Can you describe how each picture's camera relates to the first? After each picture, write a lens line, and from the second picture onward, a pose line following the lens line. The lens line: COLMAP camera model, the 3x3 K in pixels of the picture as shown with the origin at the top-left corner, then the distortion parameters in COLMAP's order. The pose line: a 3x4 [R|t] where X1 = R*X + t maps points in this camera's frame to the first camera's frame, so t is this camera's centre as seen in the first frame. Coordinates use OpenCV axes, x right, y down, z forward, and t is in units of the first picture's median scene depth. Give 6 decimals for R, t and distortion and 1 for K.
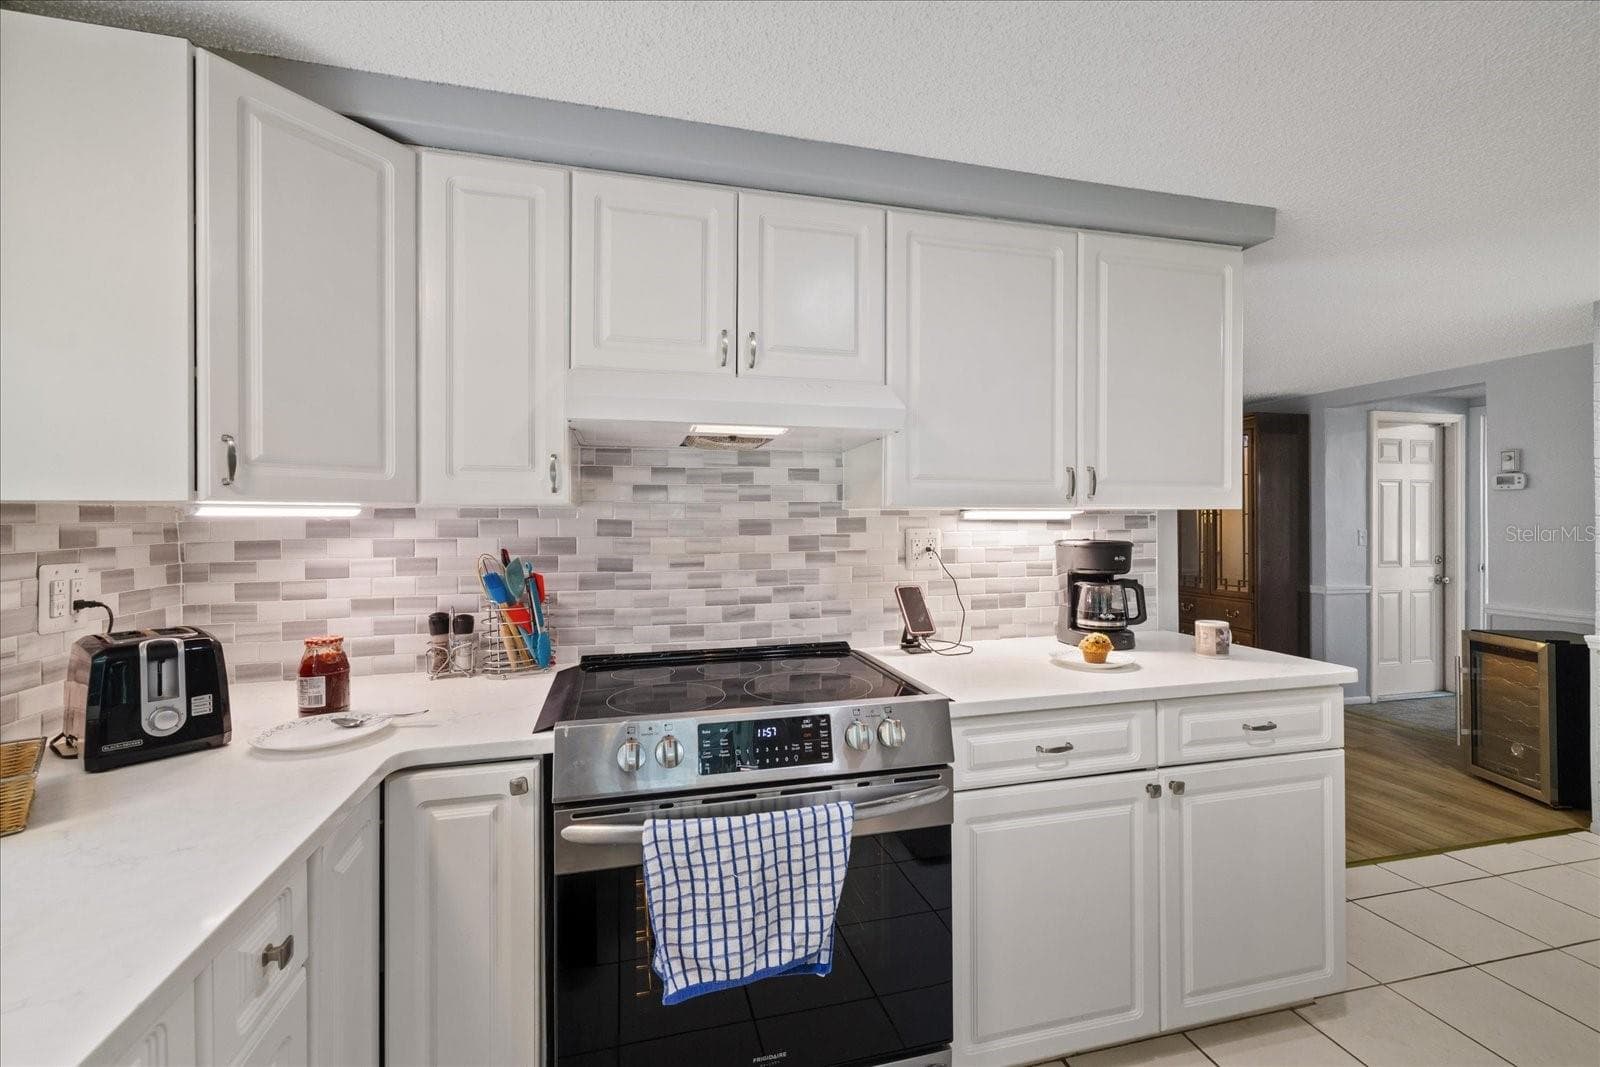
lens RADIAL K [[667.2, 0, 800.0], [0, 667.2, 533.5], [0, 0, 1]] dist [0.000435, 0.000037]
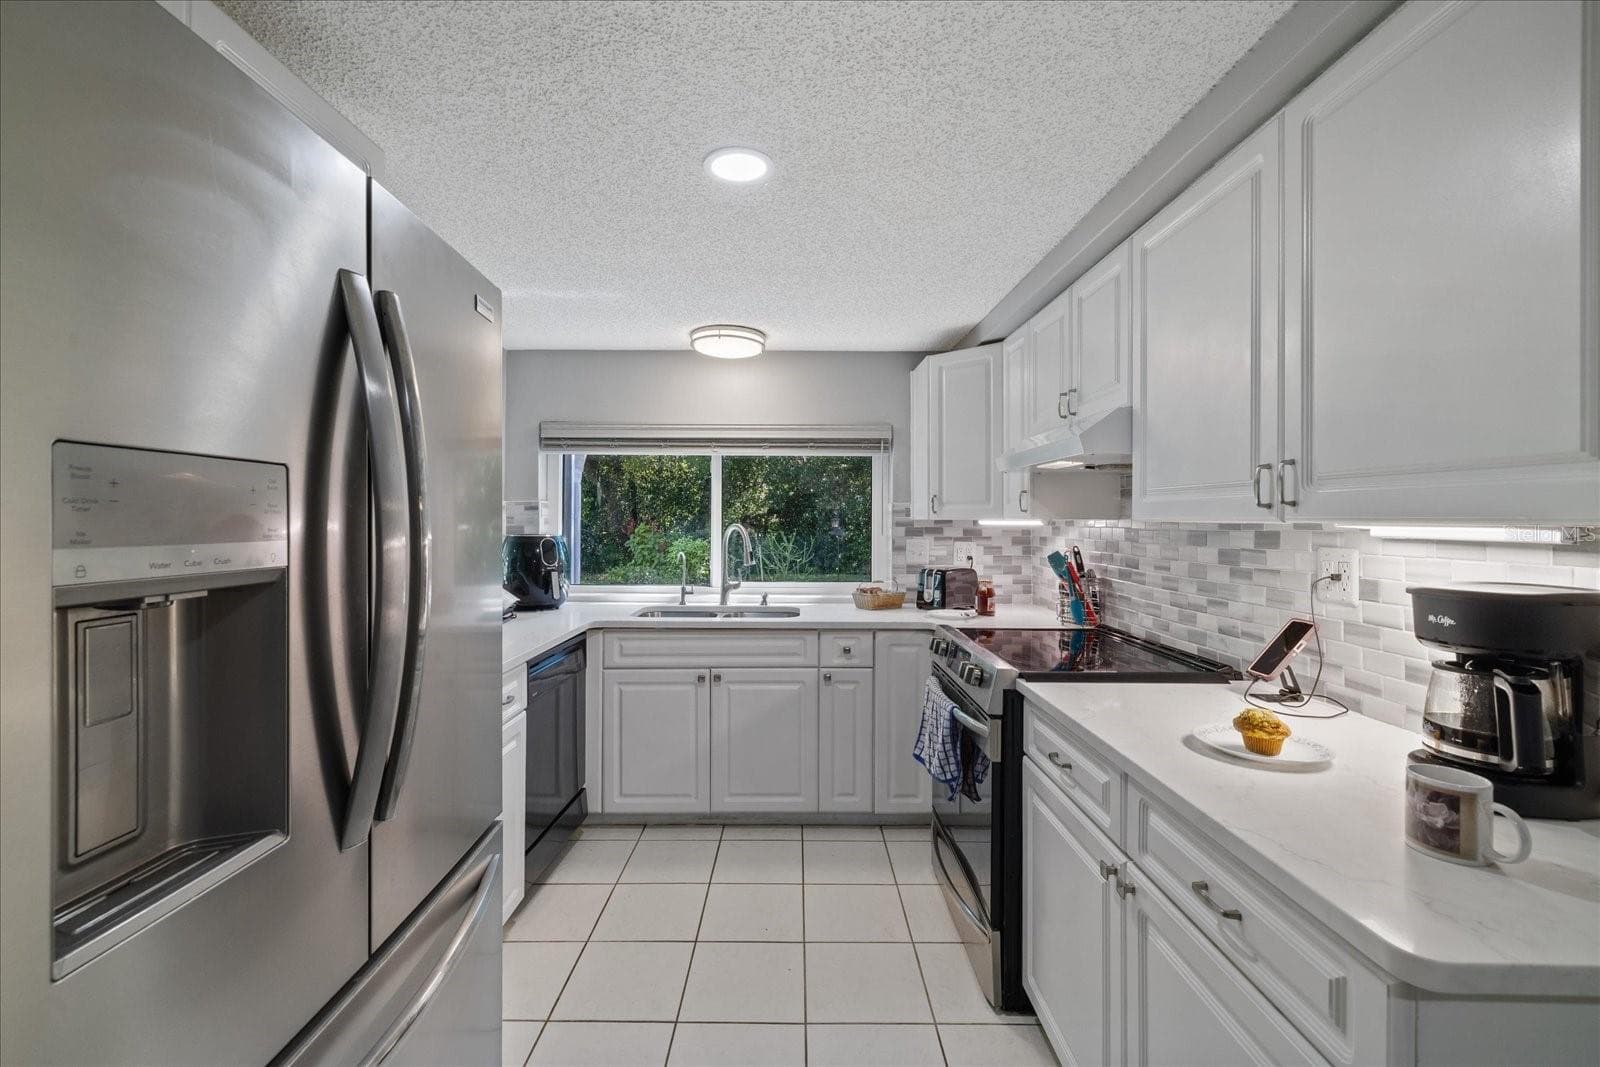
lens RADIAL K [[667.2, 0, 800.0], [0, 667.2, 533.5], [0, 0, 1]] dist [0.000435, 0.000037]
pose [[-0.236185, 0.022293, -0.971452, 1.136099], [-0.023161, 0.999324, 0.028564, -0.033727], [0.971432, 0.029247, -0.235509, 0.662794]]
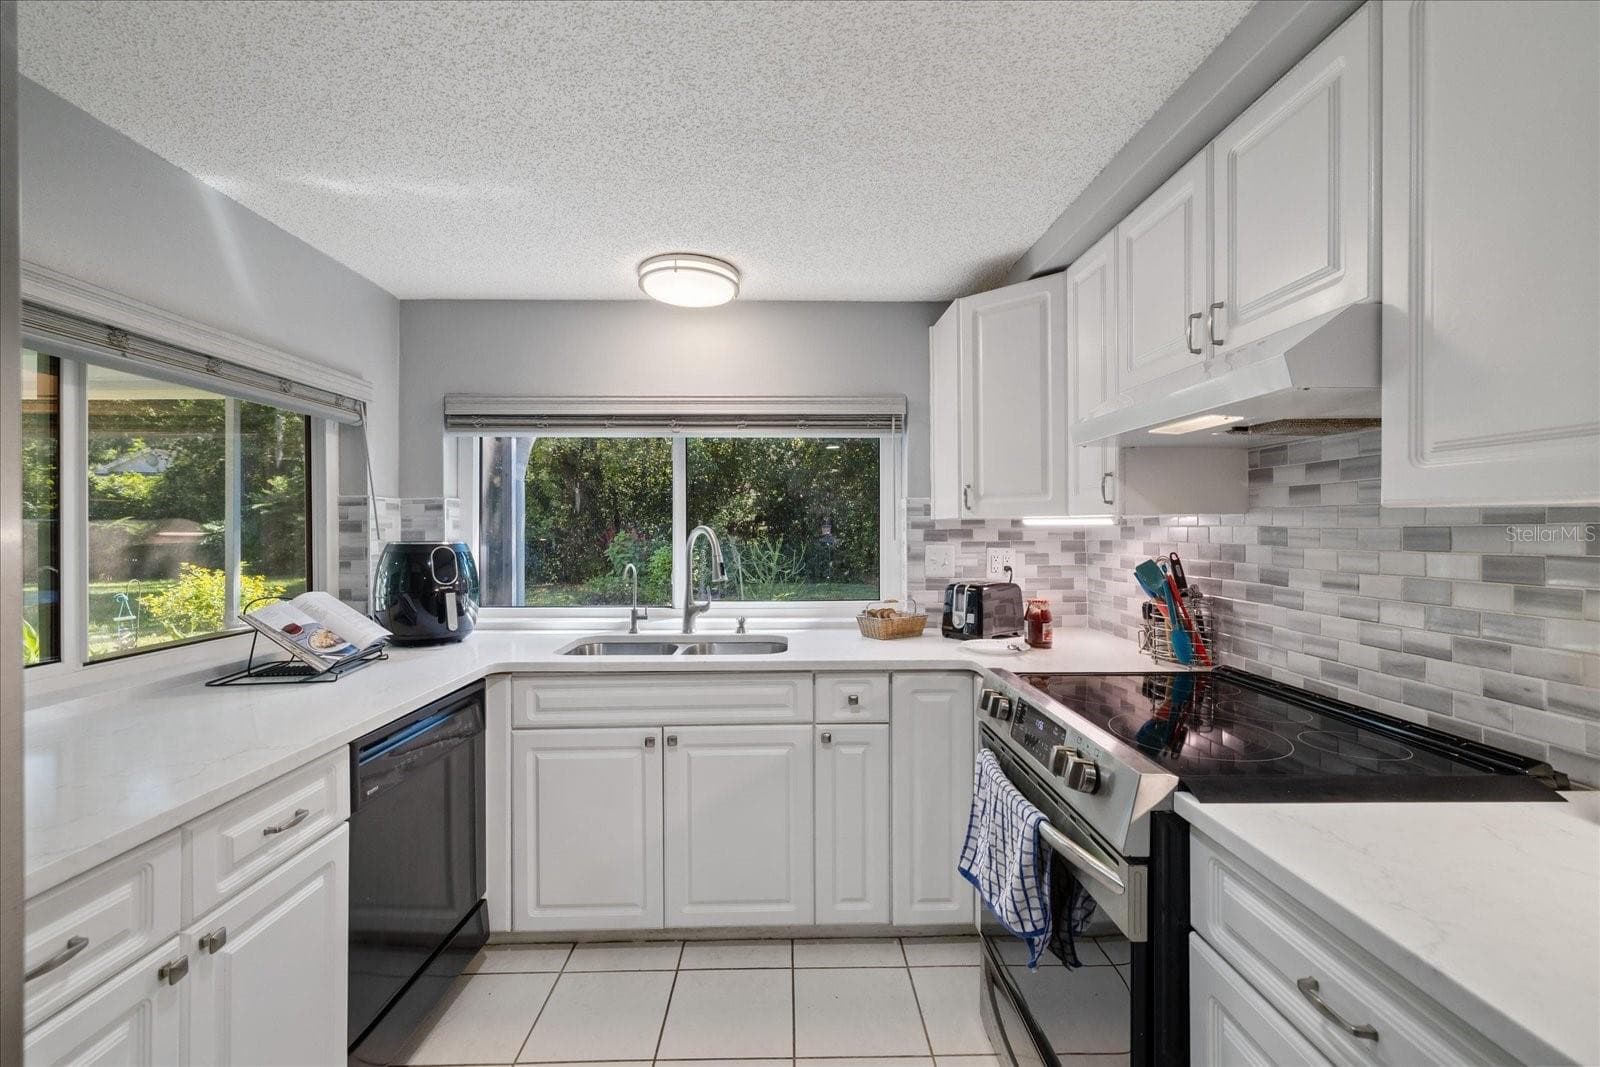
lens RADIAL K [[667.2, 0, 800.0], [0, 667.2, 533.5], [0, 0, 1]] dist [0.000435, 0.000037]
pose [[-0.221080, 0.012217, -0.975179, 0.726039], [-0.017201, 0.999717, 0.016424, -0.015535], [0.975104, 0.020405, -0.220807, 0.568340]]
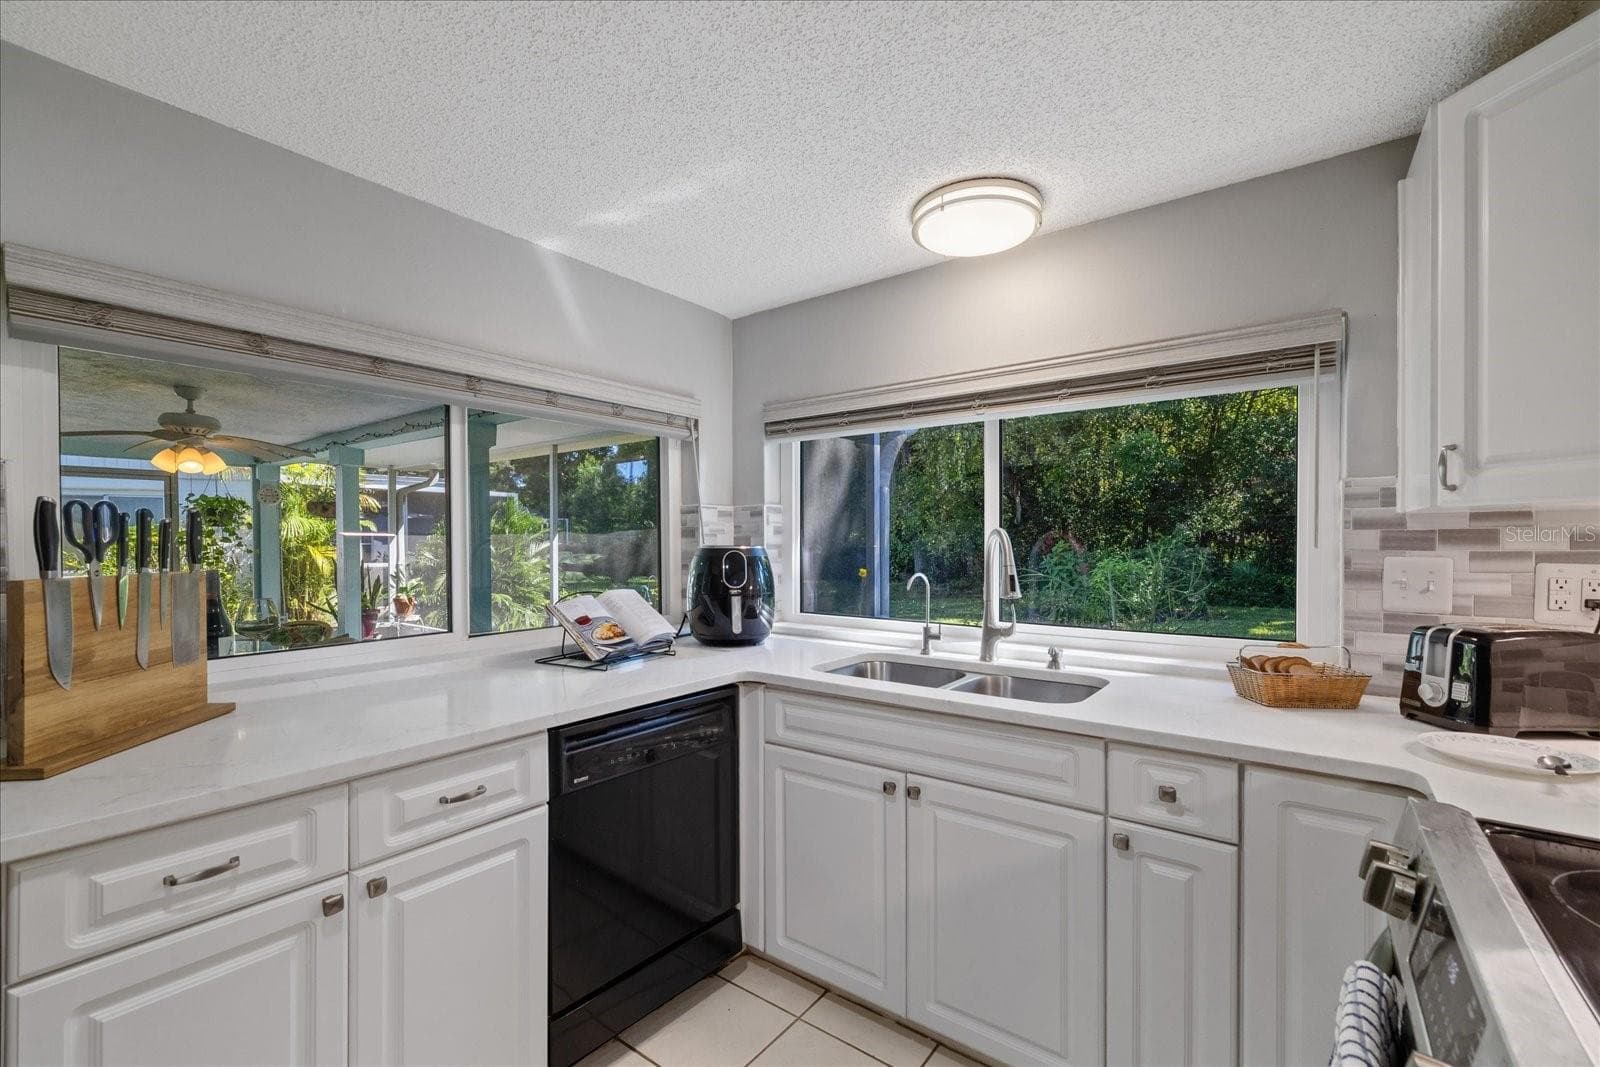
lens RADIAL K [[676.3, 0, 798.9], [0, 676.3, 553.5], [0, 0, 1]] dist [0.004351, 0.000534]
pose [[-0.777986, 0.018706, -0.628003, 0.394762], [-0.005973, 0.999291, 0.037165, -0.003410], [0.628253, 0.032665, -0.777323, 0.715784]]
